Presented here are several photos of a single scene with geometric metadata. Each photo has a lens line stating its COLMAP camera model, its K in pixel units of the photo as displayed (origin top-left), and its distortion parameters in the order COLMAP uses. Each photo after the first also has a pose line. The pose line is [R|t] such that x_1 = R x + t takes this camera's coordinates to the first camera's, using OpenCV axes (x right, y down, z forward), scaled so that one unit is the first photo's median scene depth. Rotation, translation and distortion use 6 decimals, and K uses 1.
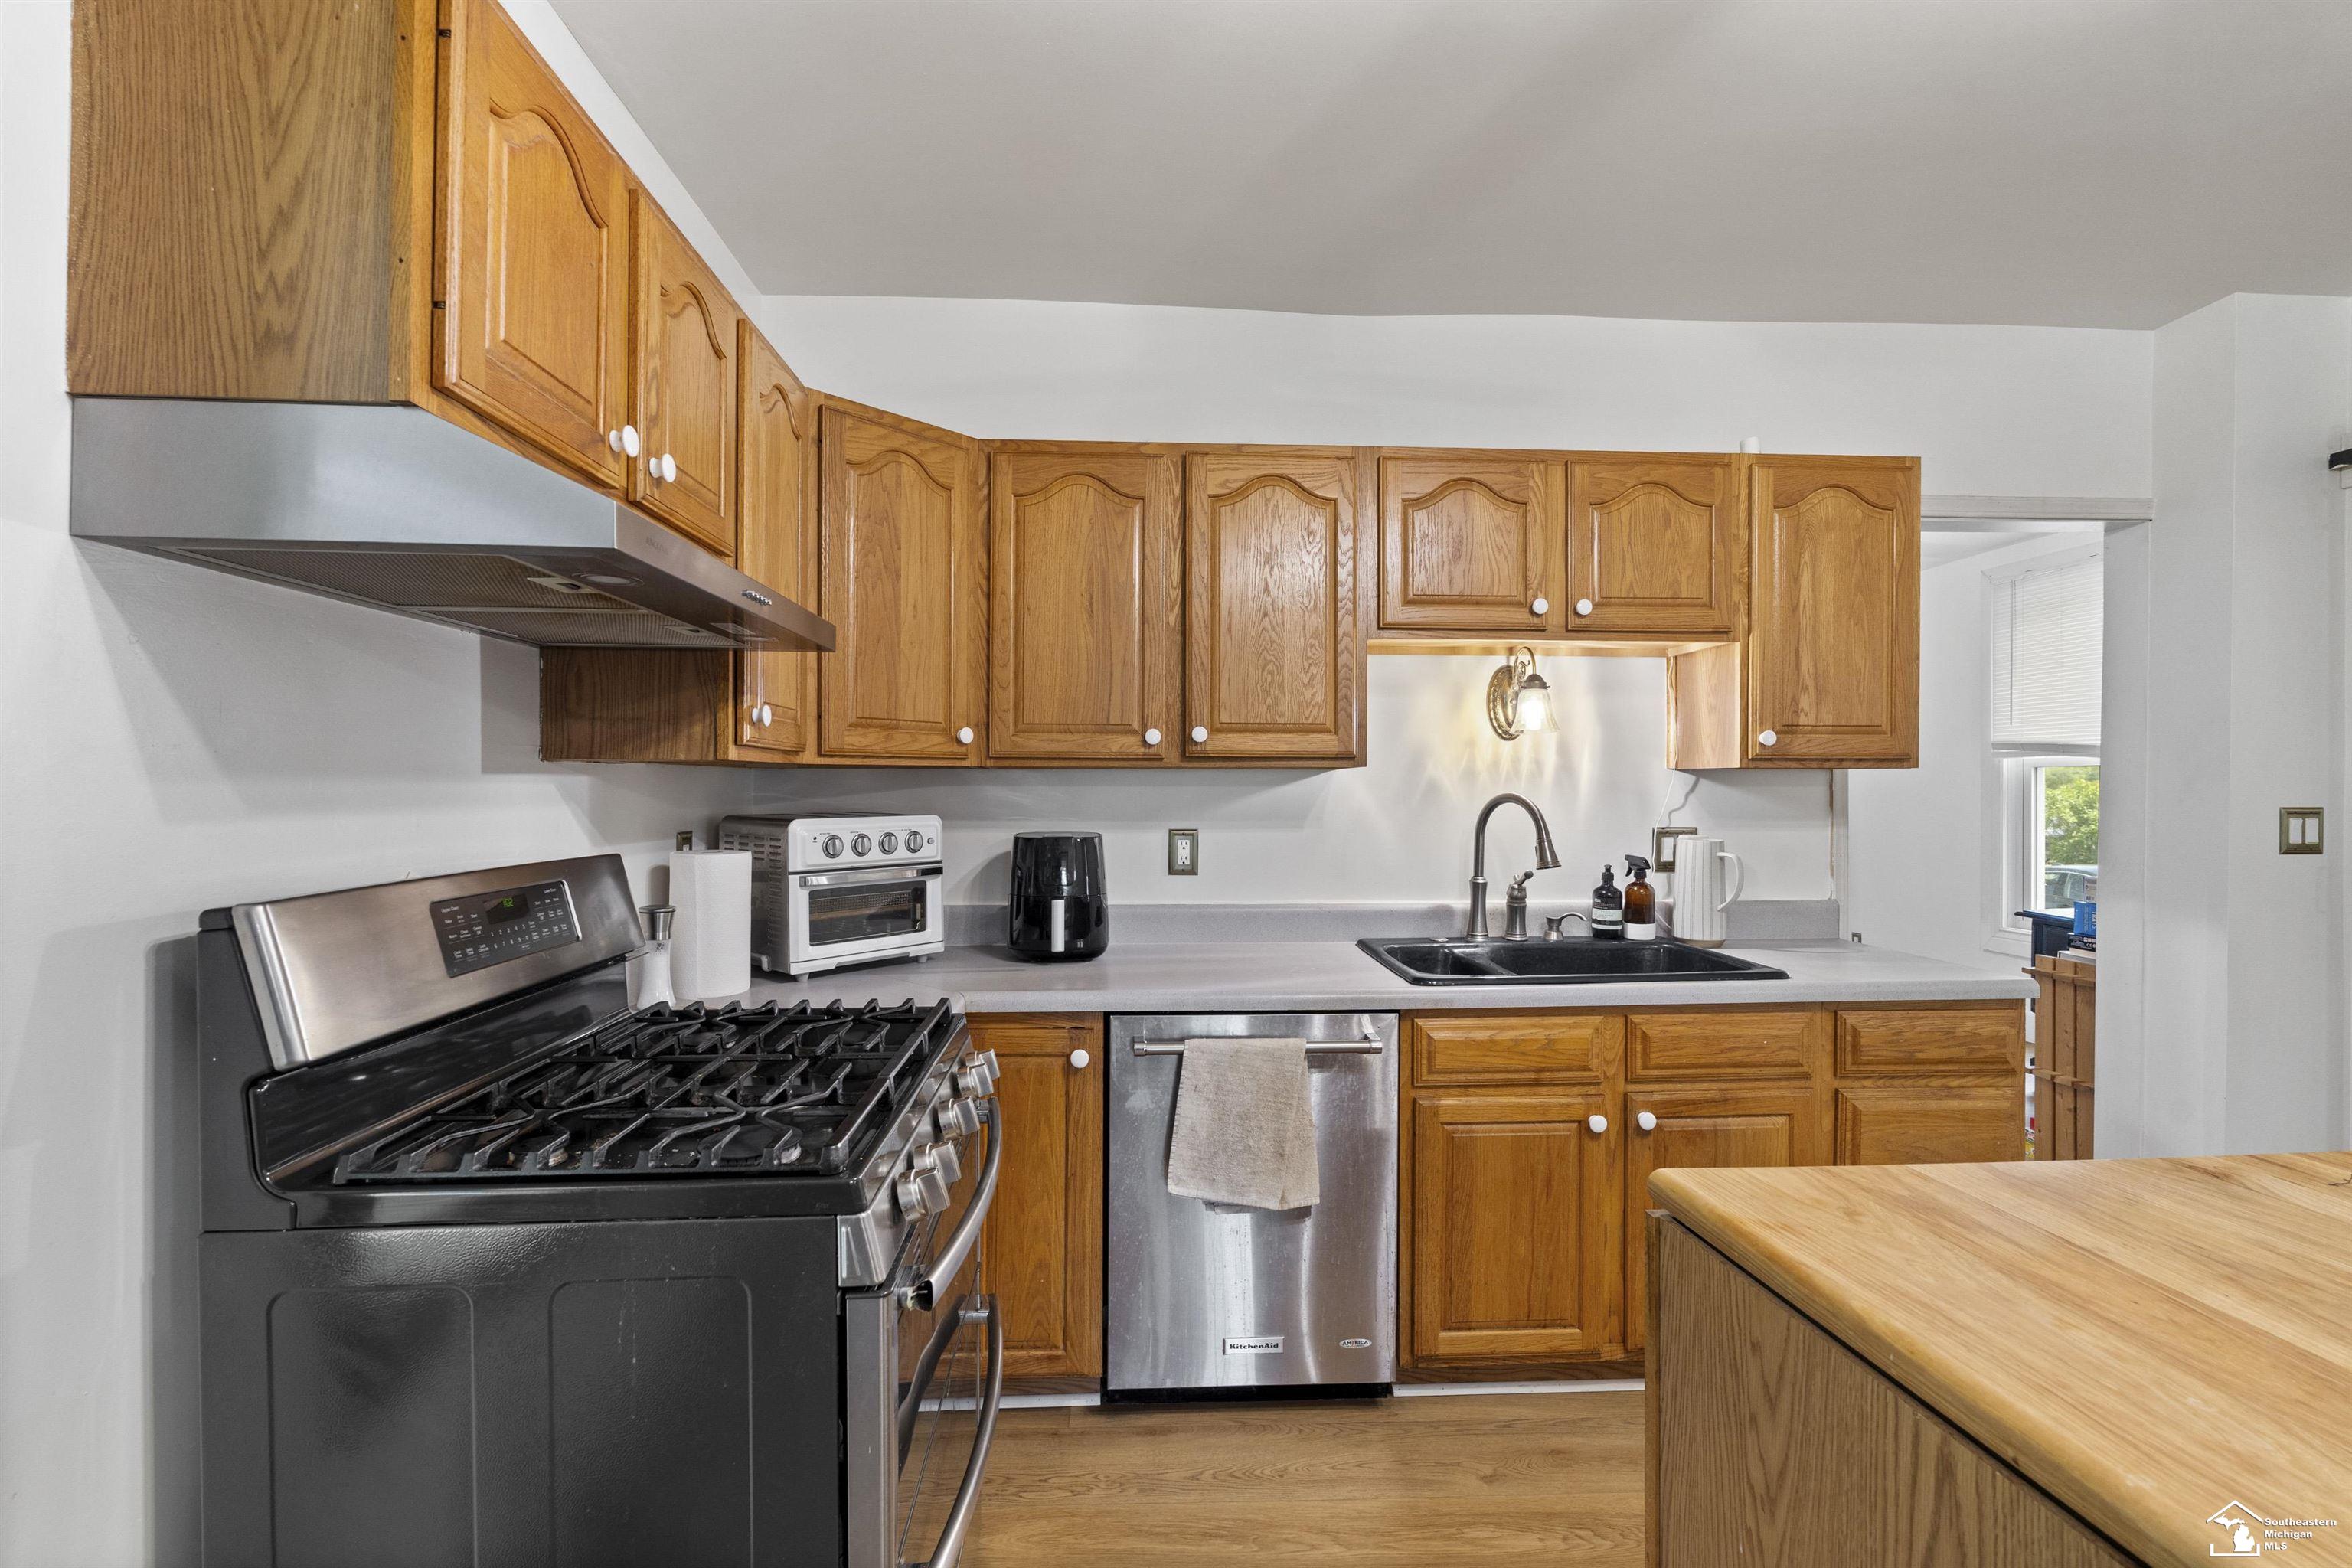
lens RADIAL K [[1027.1, 0, 1170.1], [0, 1027.1, 786.5], [0, 0, 1]] dist [-0.003566, -0.000271]
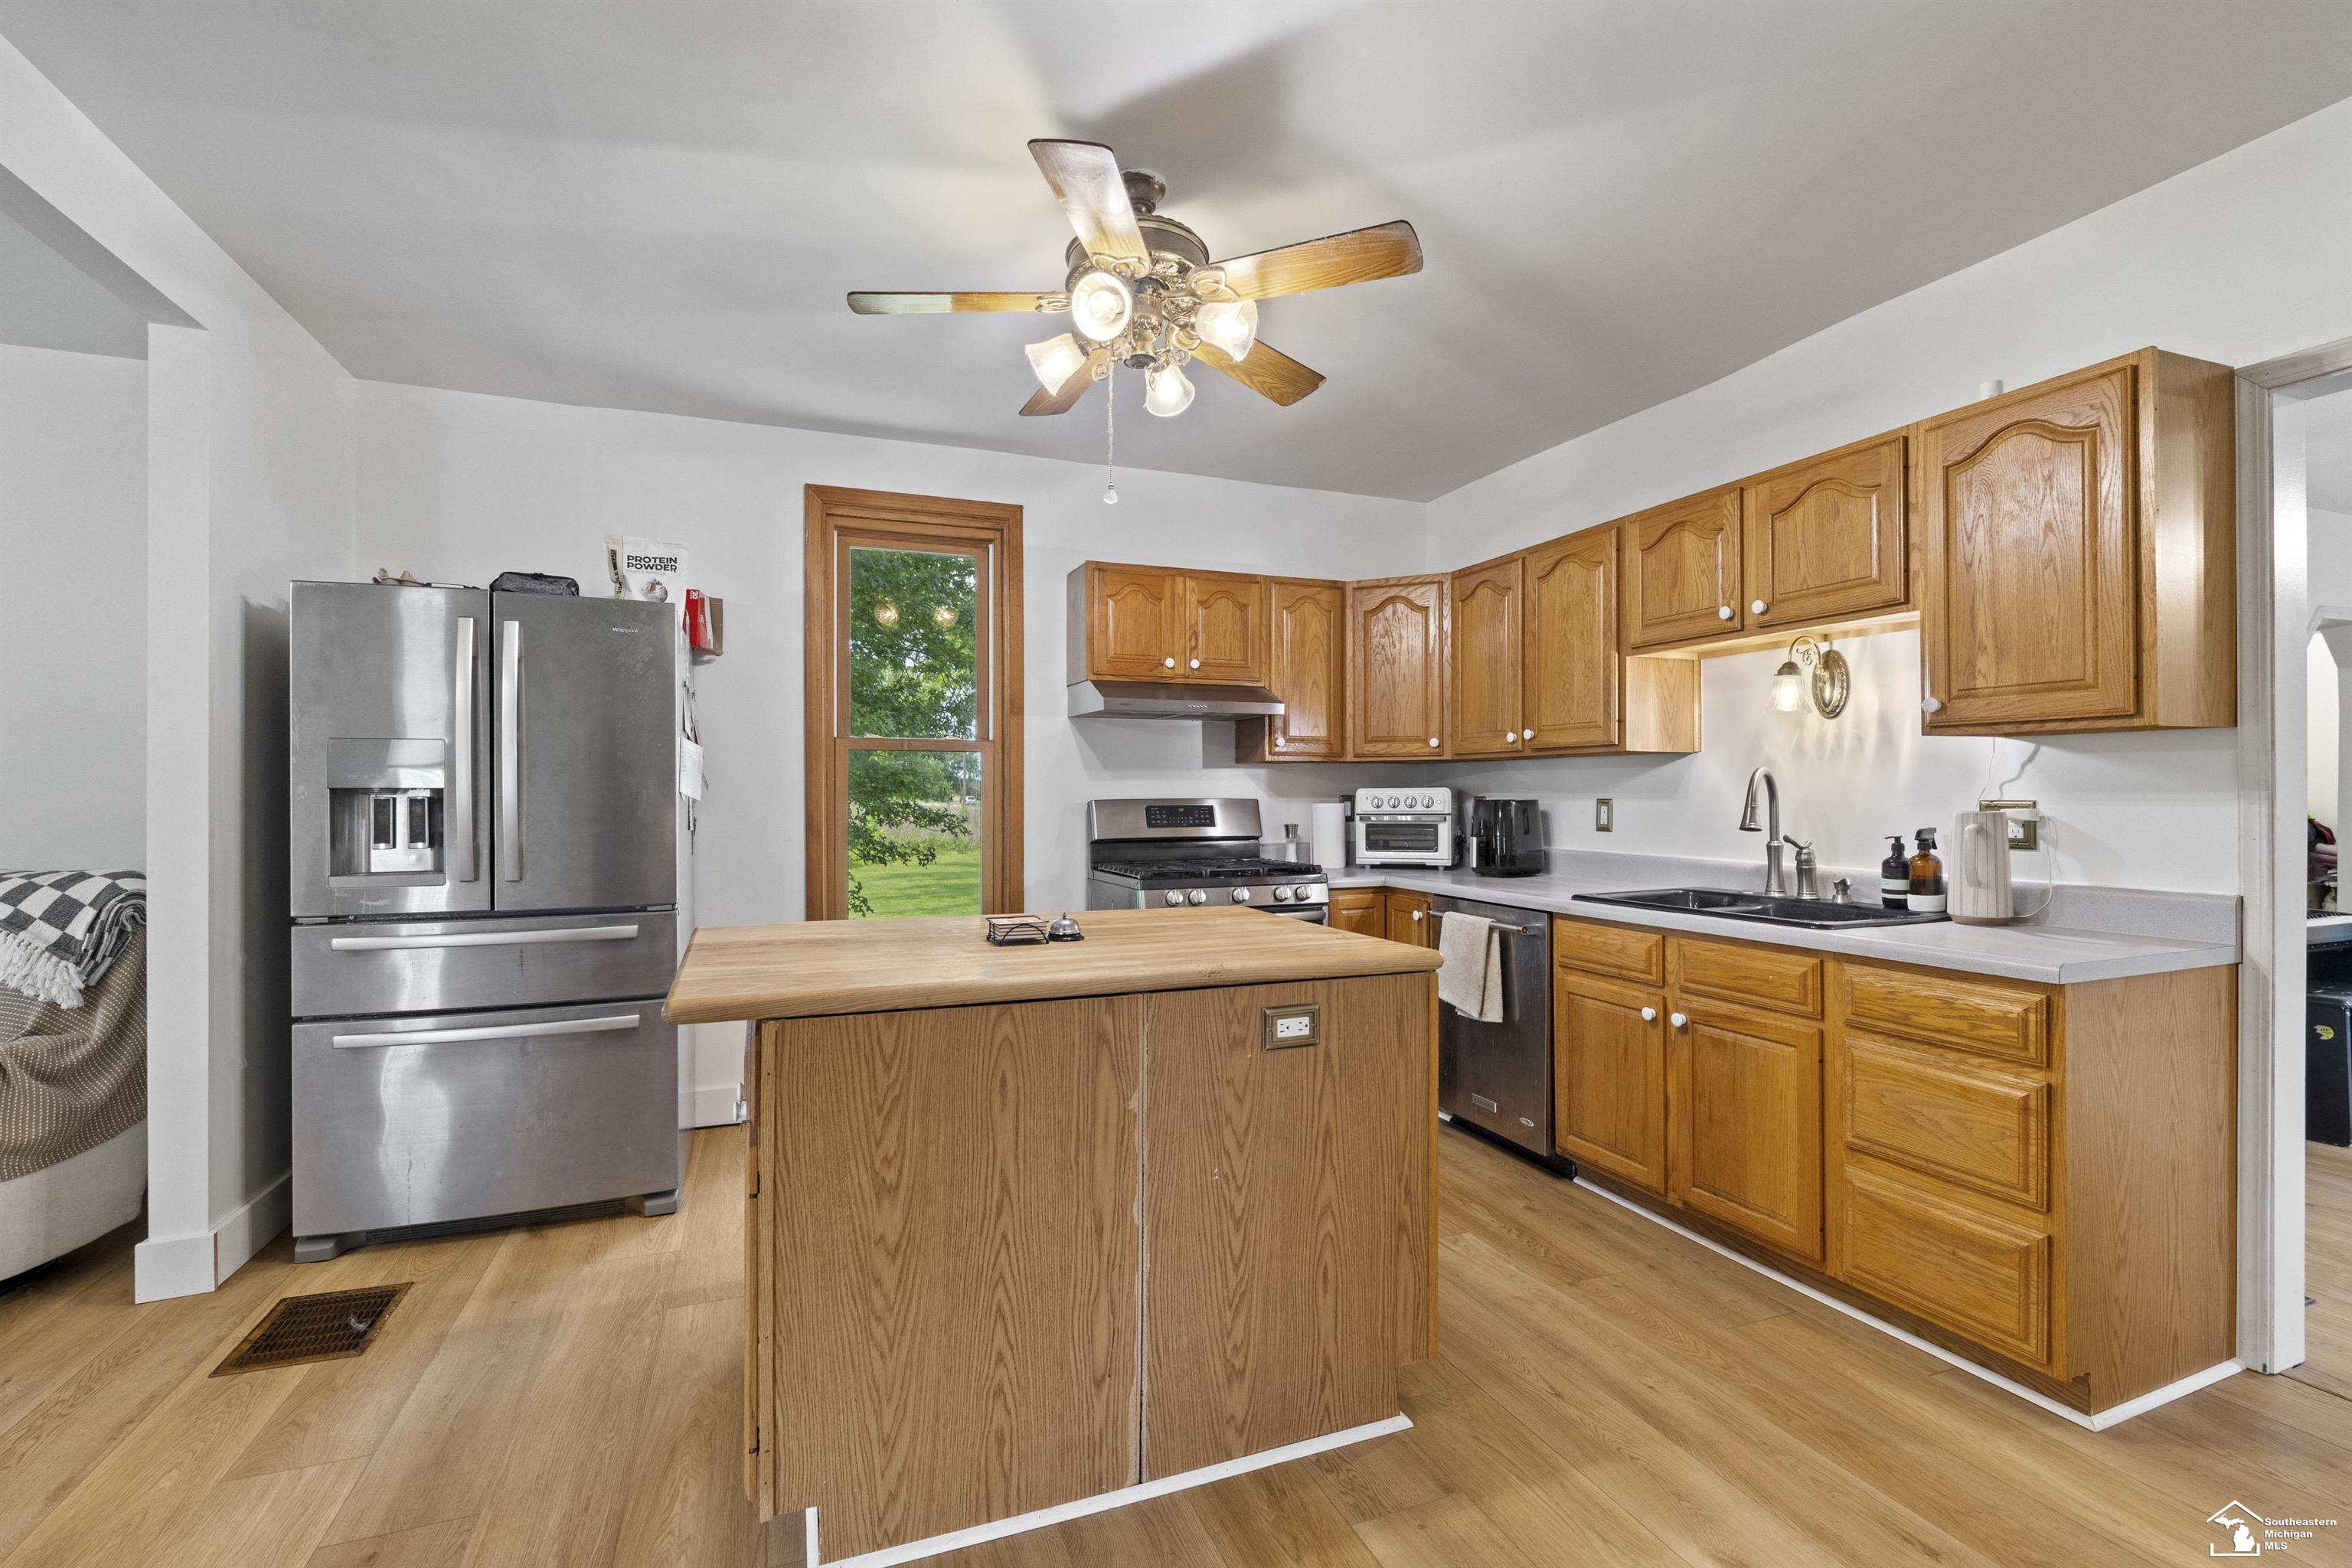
lens RADIAL K [[1027.1, 0, 1170.1], [0, 1027.1, 786.5], [0, 0, 1]] dist [-0.003566, -0.000271]
pose [[0.316150, -0.006313, -0.948688, 1.297583], [0.002540, 0.999980, -0.005808, 0.035258], [0.948706, -0.000574, 0.316160, -0.006320]]
